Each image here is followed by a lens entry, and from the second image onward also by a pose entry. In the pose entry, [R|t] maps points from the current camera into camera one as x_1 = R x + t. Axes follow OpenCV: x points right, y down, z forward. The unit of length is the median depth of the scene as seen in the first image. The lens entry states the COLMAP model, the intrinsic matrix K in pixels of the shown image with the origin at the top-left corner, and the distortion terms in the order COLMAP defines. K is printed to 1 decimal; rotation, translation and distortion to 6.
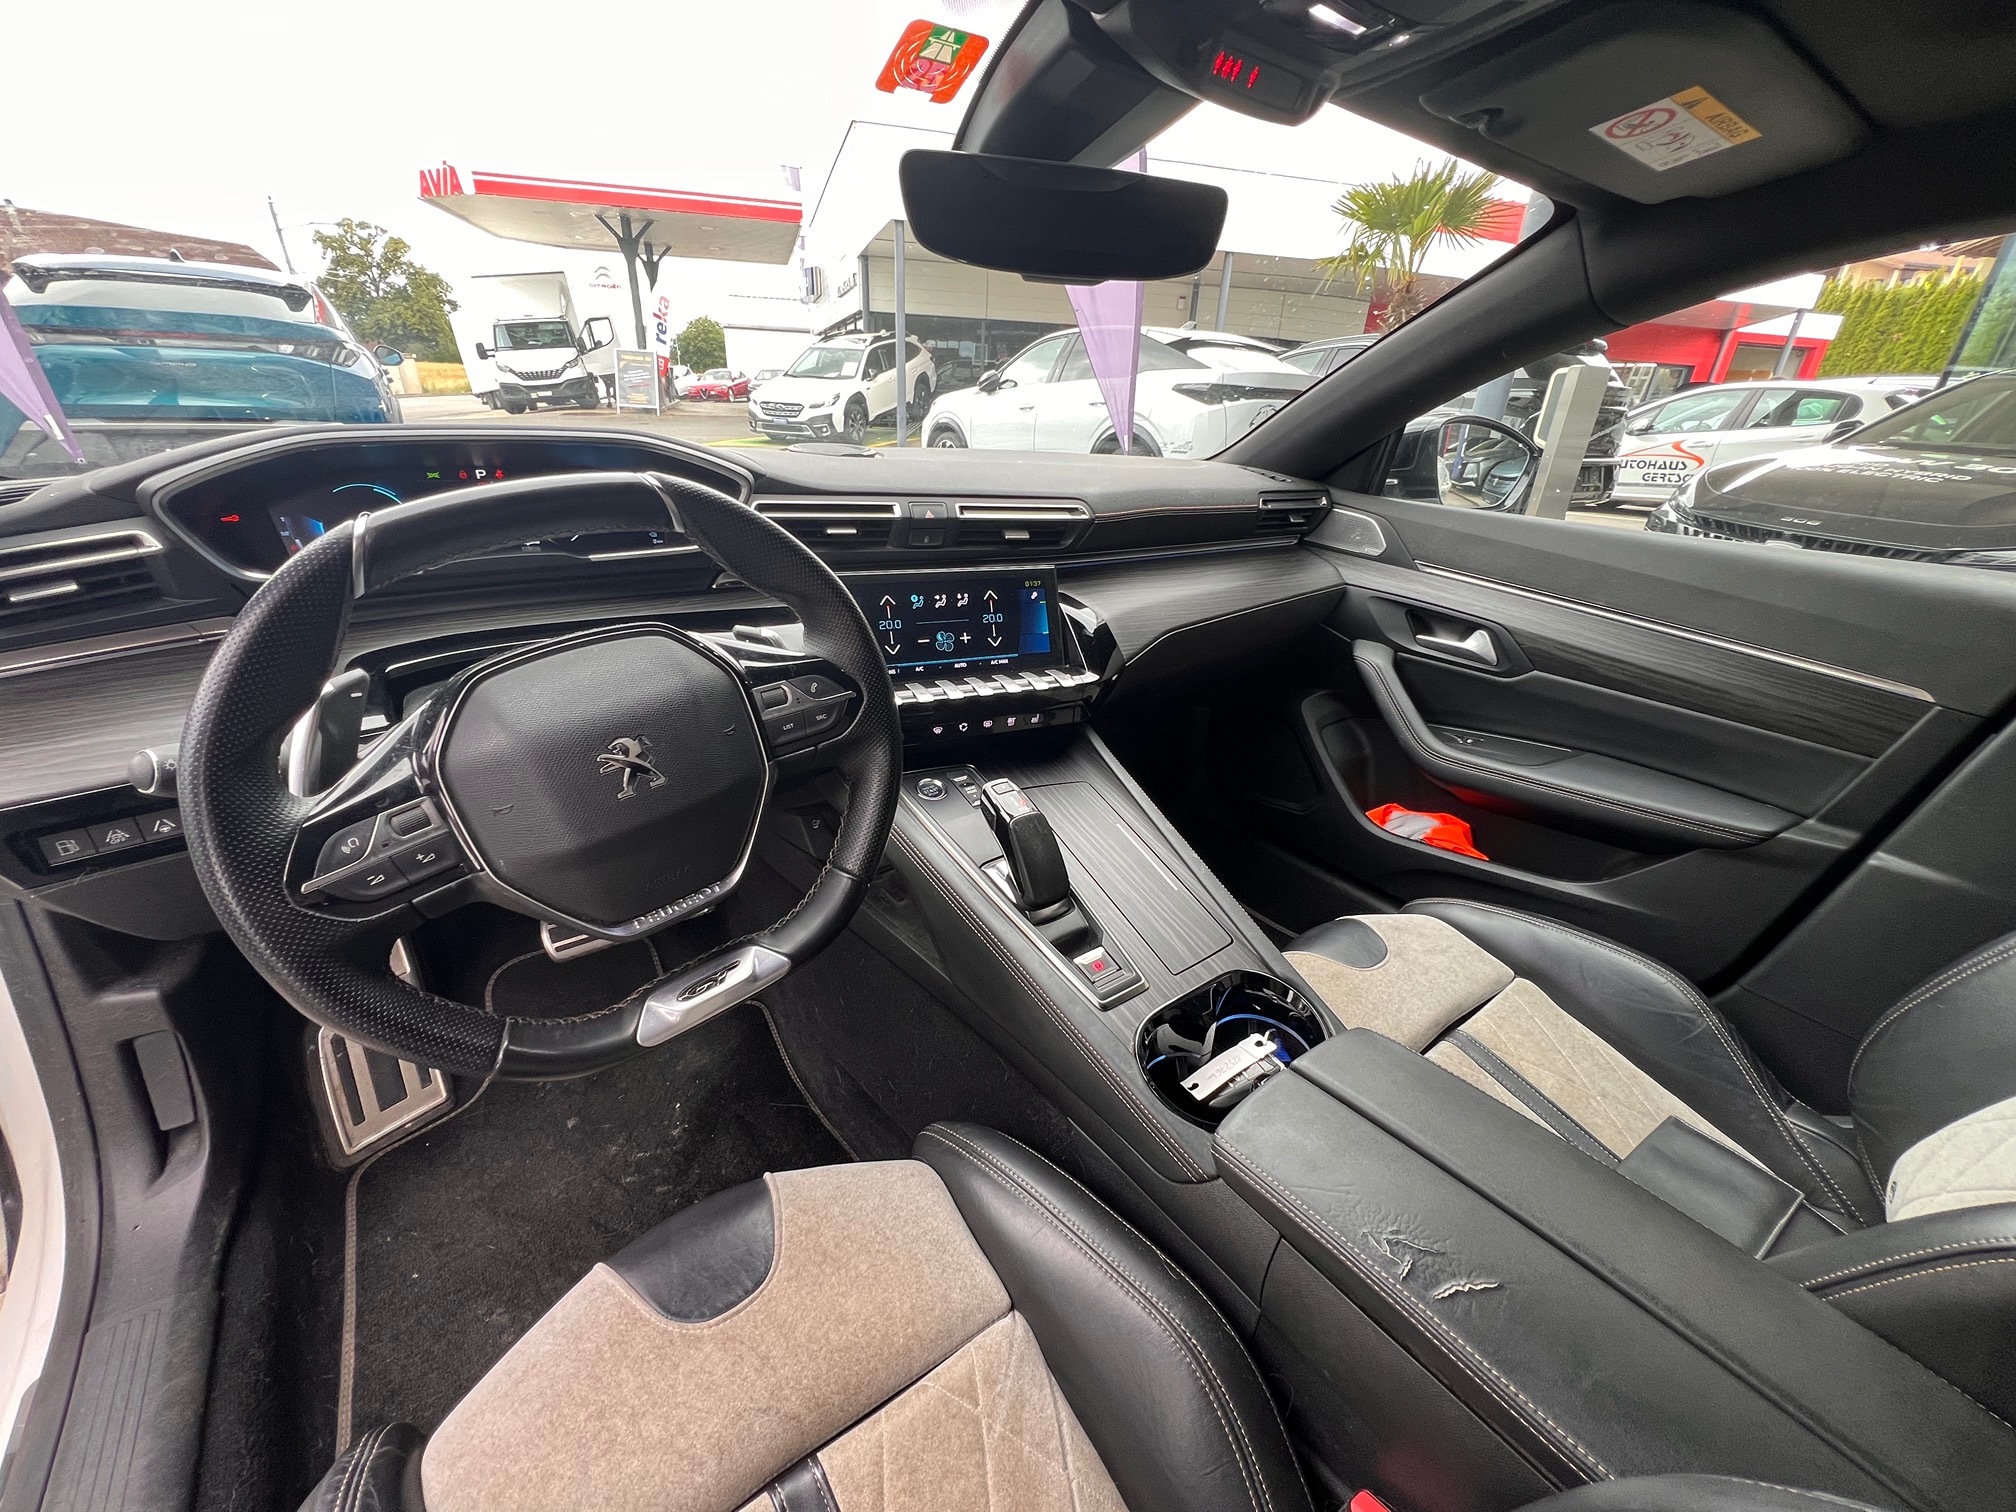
lens RADIAL K [[806.4, 0, 998.8], [0, 806.4, 756.8], [0, 0, 1]] dist [-0.003137, -0.000367]
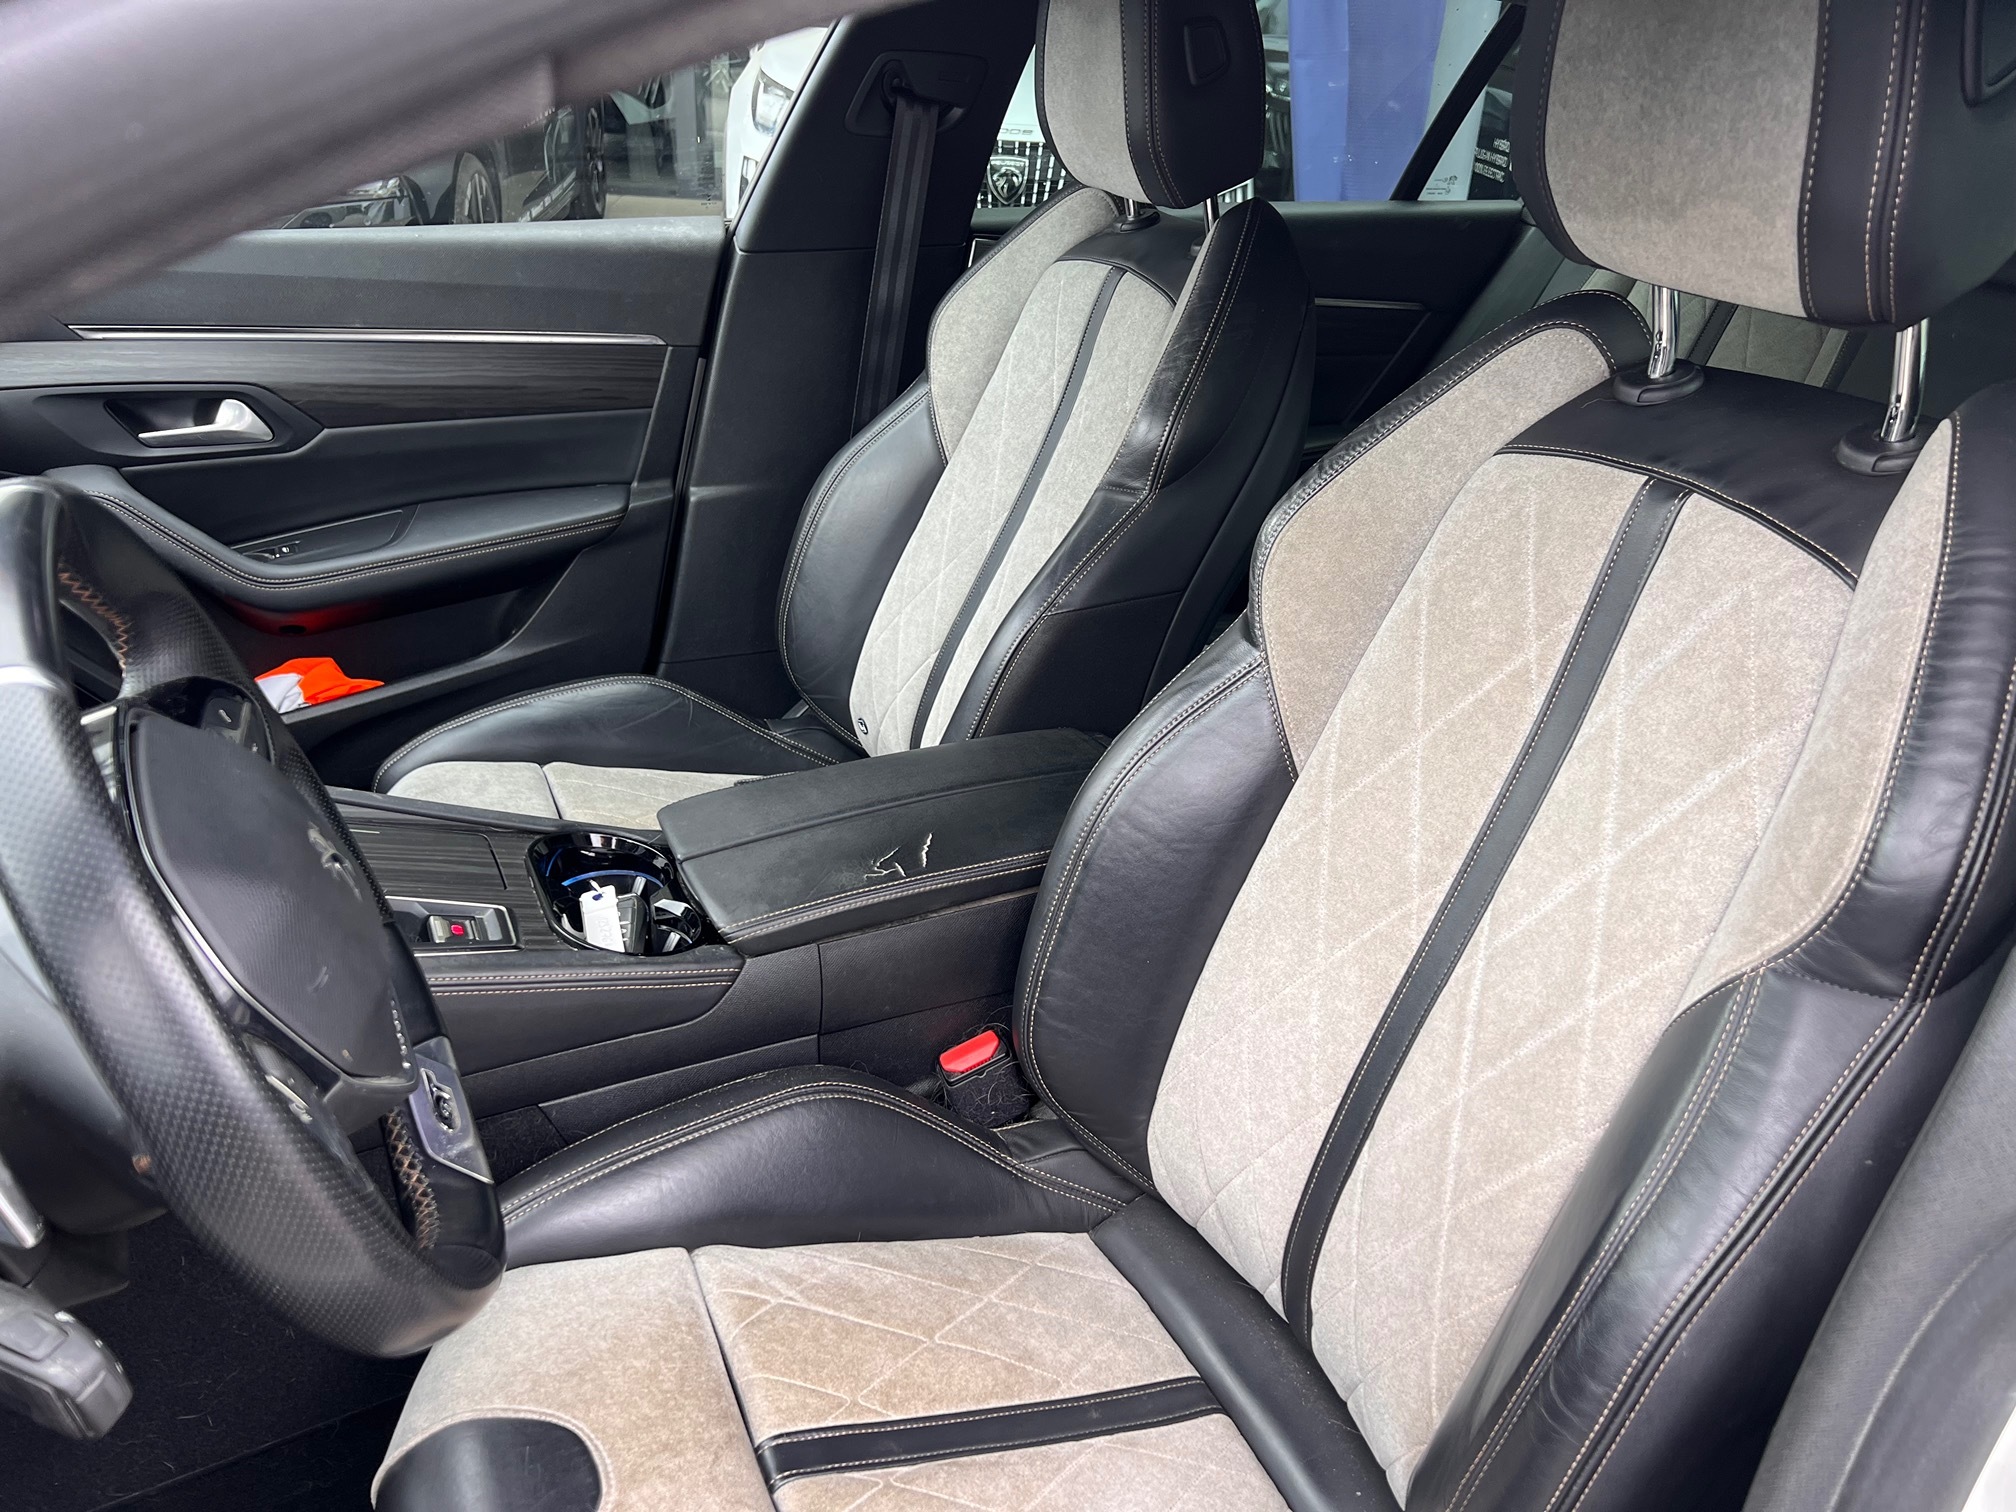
lens RADIAL K [[1500.6, 0, 1008.0], [0, 1500.6, 756.0], [0, 0, 1]] dist [0.083771, -0.095239]
pose [[0.205519, -0.471248, 0.857722, -0.557867], [0.381072, 0.845794, 0.373386, -0.131600], [-0.901413, 0.250116, 0.353406, -0.013531]]
